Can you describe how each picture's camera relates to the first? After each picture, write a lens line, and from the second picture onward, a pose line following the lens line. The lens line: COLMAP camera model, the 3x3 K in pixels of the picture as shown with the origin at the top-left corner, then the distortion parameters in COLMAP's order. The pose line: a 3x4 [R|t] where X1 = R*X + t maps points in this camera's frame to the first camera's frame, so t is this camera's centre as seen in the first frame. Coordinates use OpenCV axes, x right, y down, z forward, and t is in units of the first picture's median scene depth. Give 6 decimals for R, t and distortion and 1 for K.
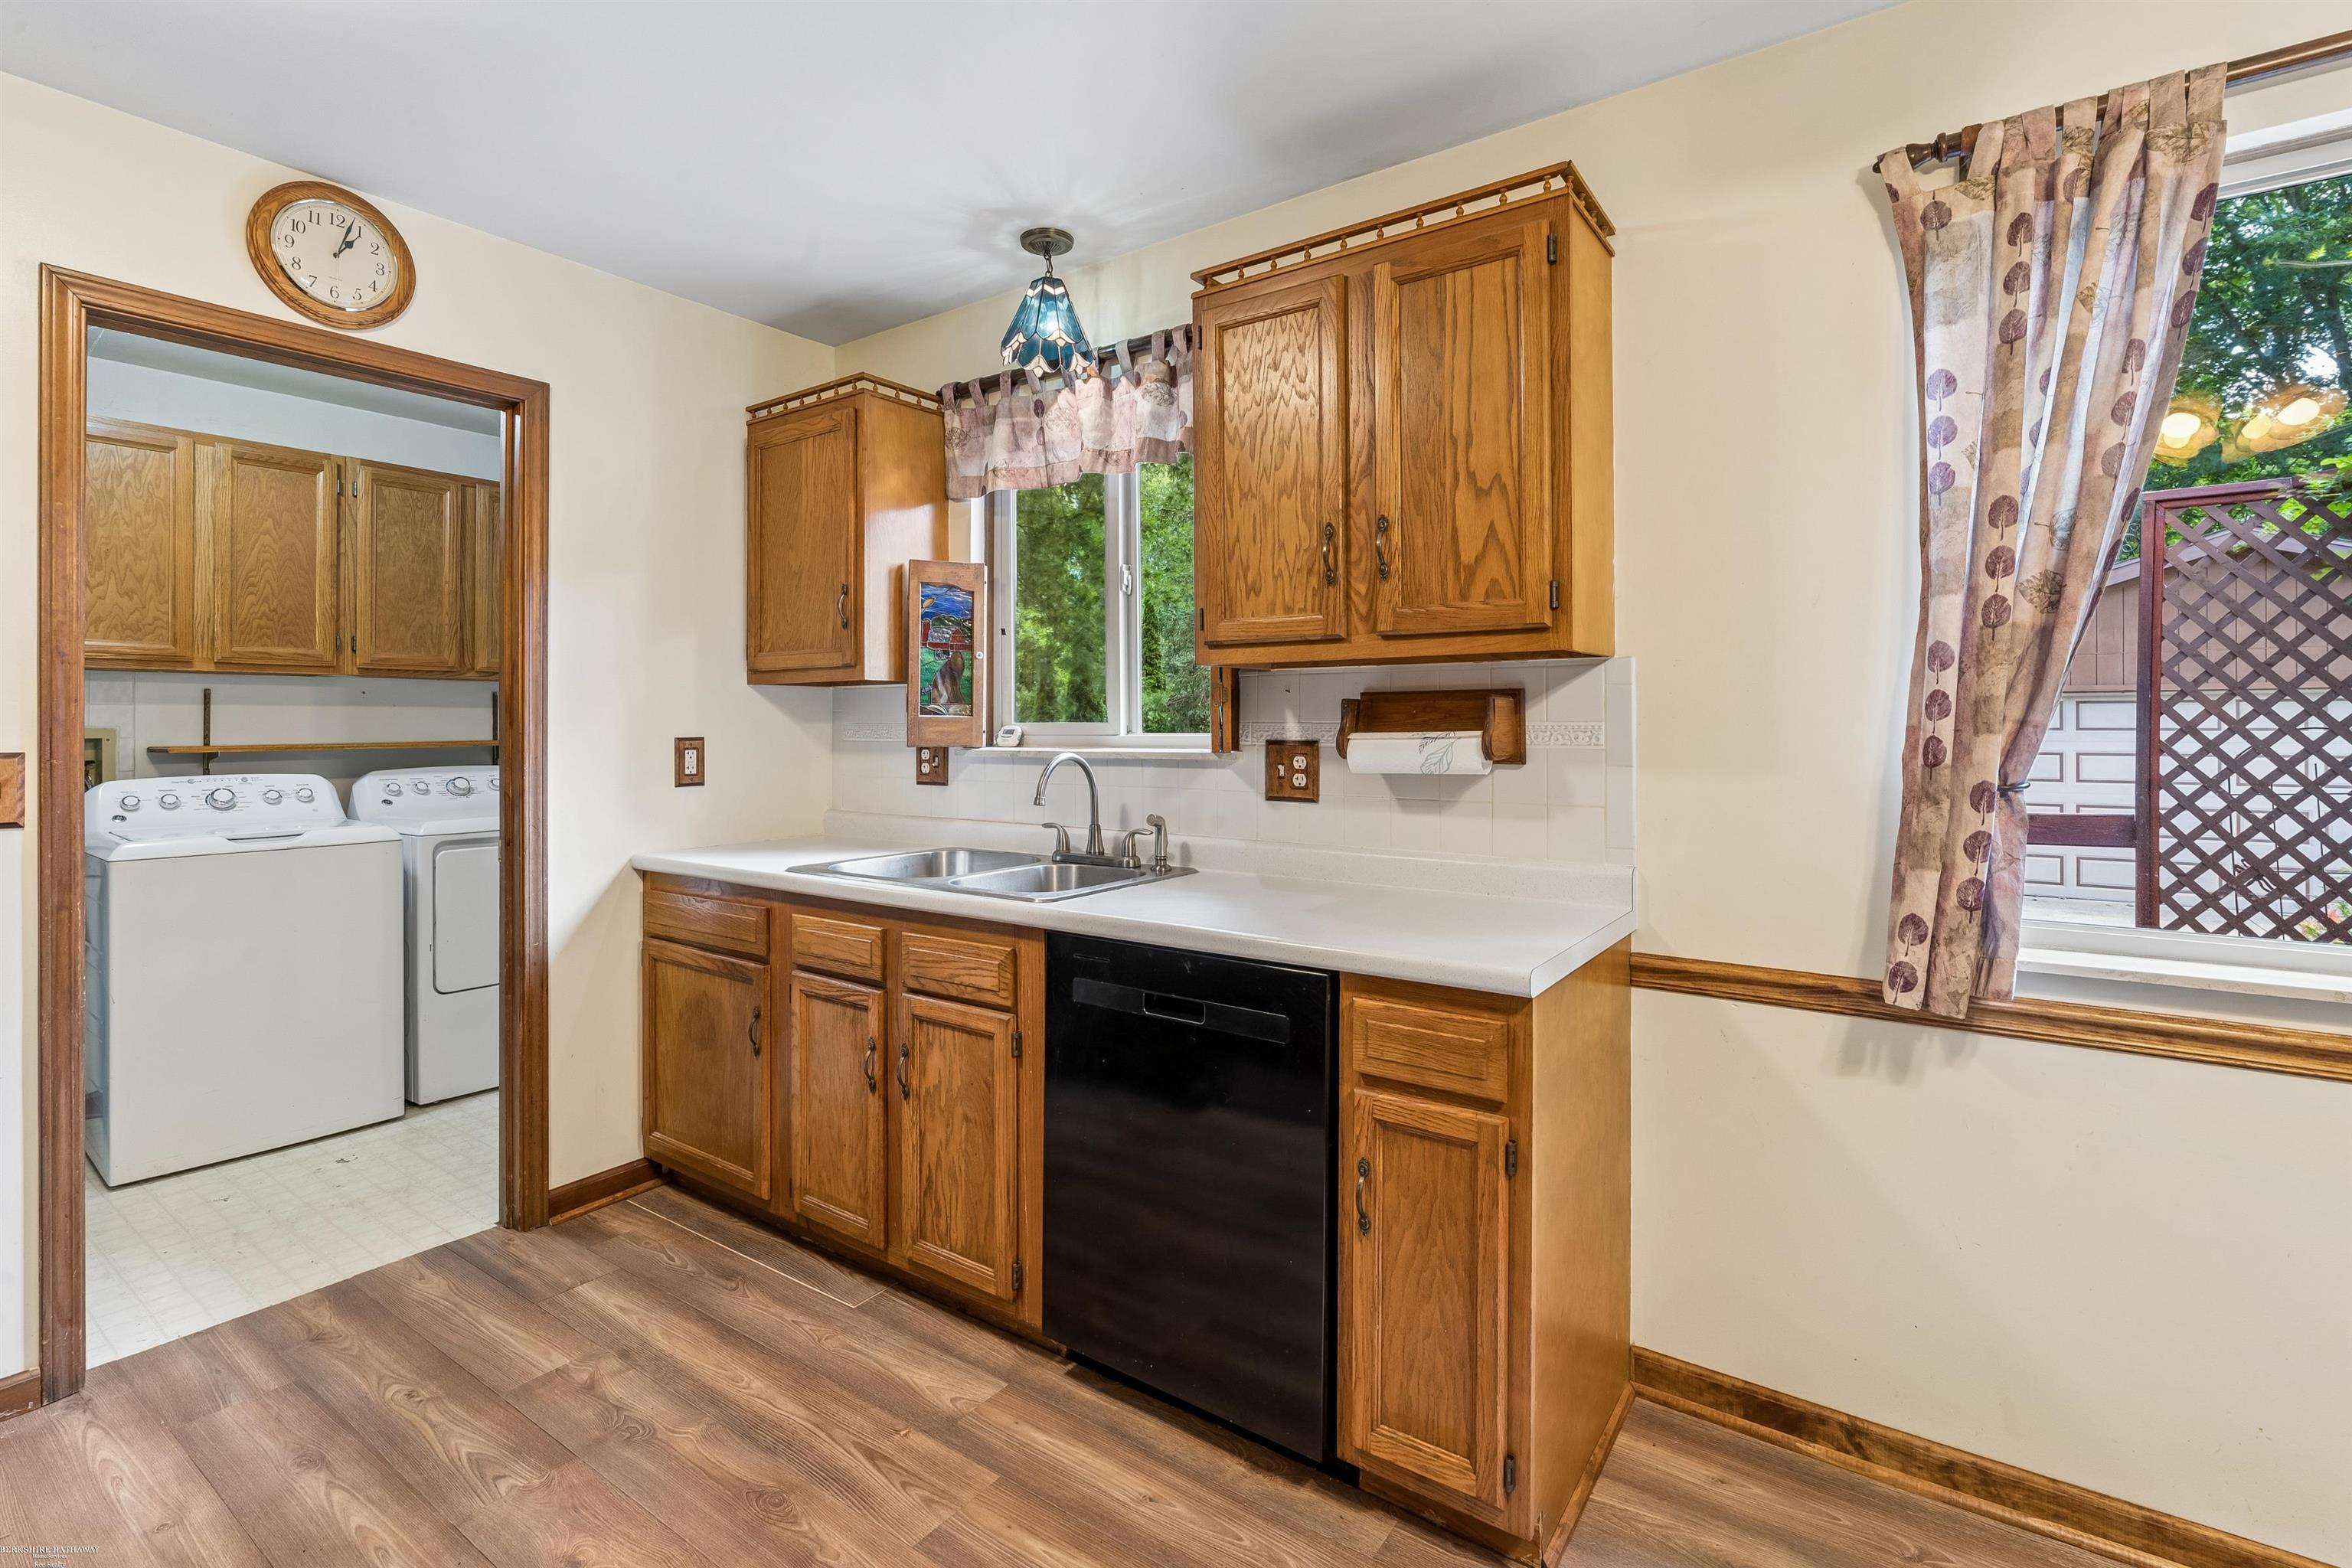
lens RADIAL K [[1081.9, 0, 1168.0], [0, 1081.9, 724.7], [0, 0, 1]] dist [-0.000028, 0.000006]
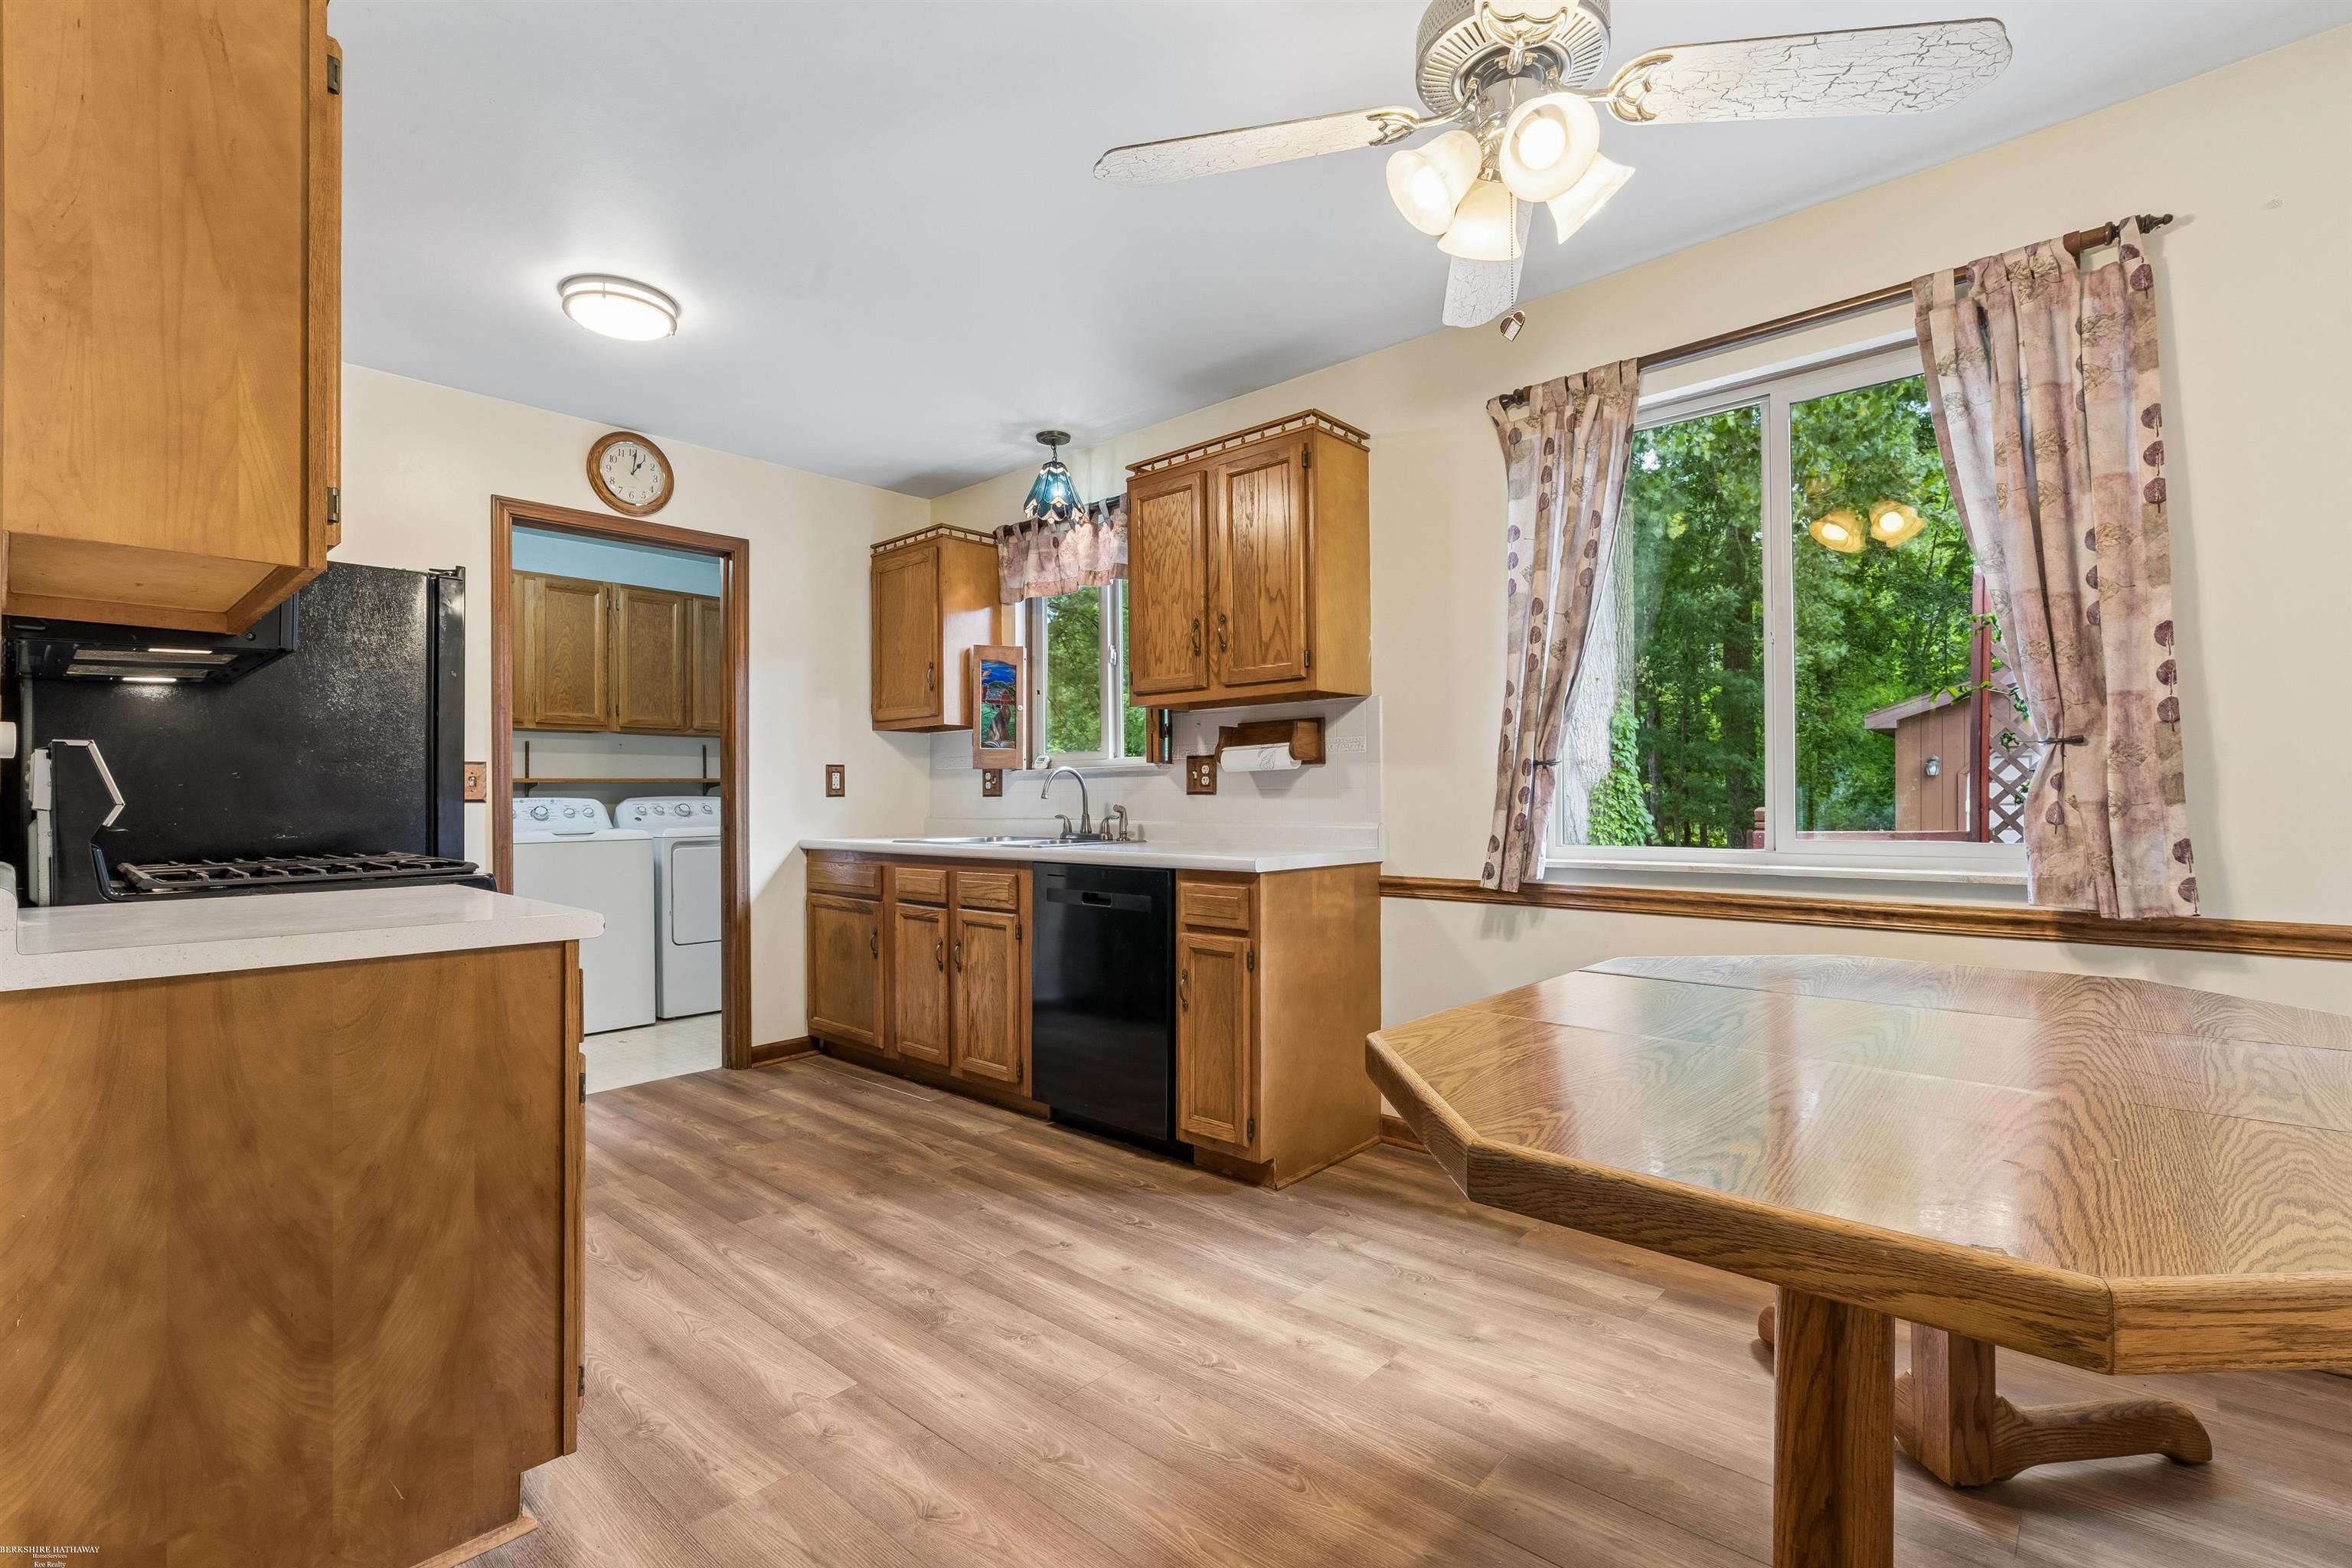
lens RADIAL K [[1081.9, 0, 1182.9], [0, 1081.9, 803.6], [0, 0, 1]] dist [-0.000028, 0.000006]
pose [[0.993308, -0.004905, -0.115394, 0.248161], [0.005140, 0.999985, 0.001739, 0.074904], [0.115384, -0.002320, 0.993318, -0.516886]]
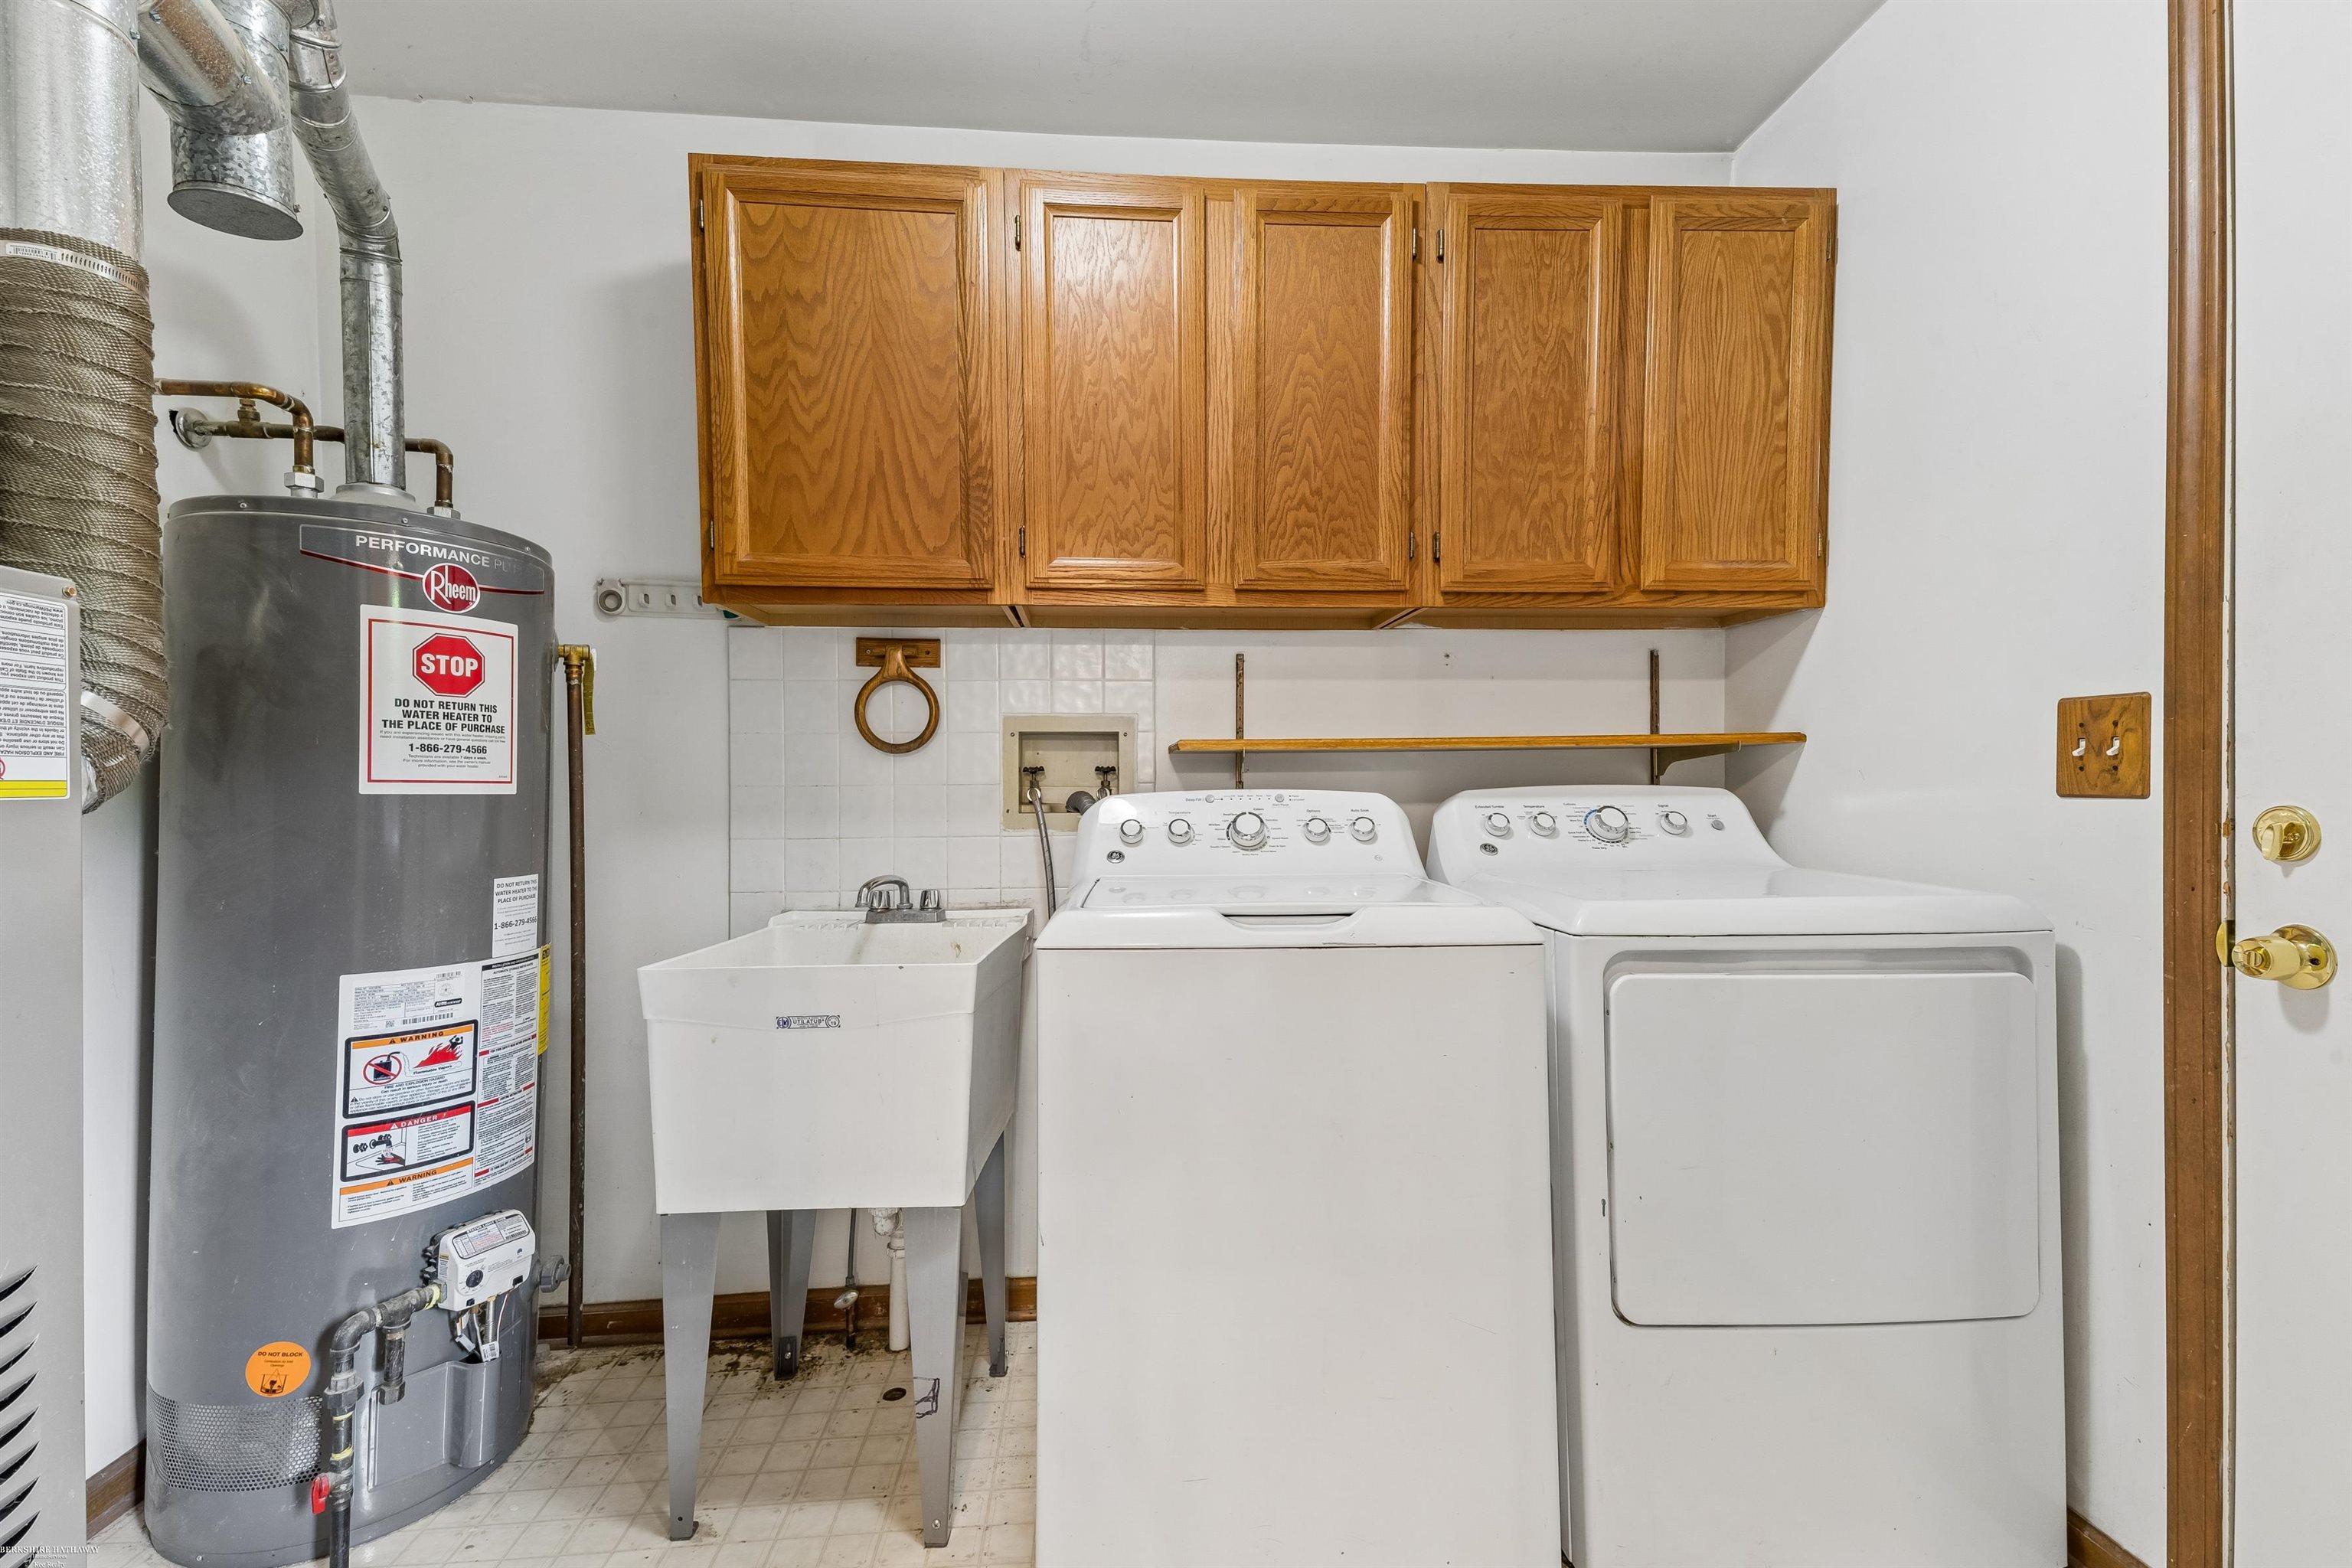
lens RADIAL K [[1081.9, 0, 1194.4], [0, 1081.9, 804.7], [0, 0, 1]] dist [-0.000028, 0.000006]
pose [[0.630003, 0.020288, -0.776327, -0.585016], [0.001482, 0.999625, 0.027327, 0.051292], [0.776591, -0.018367, 0.629737, 0.808438]]
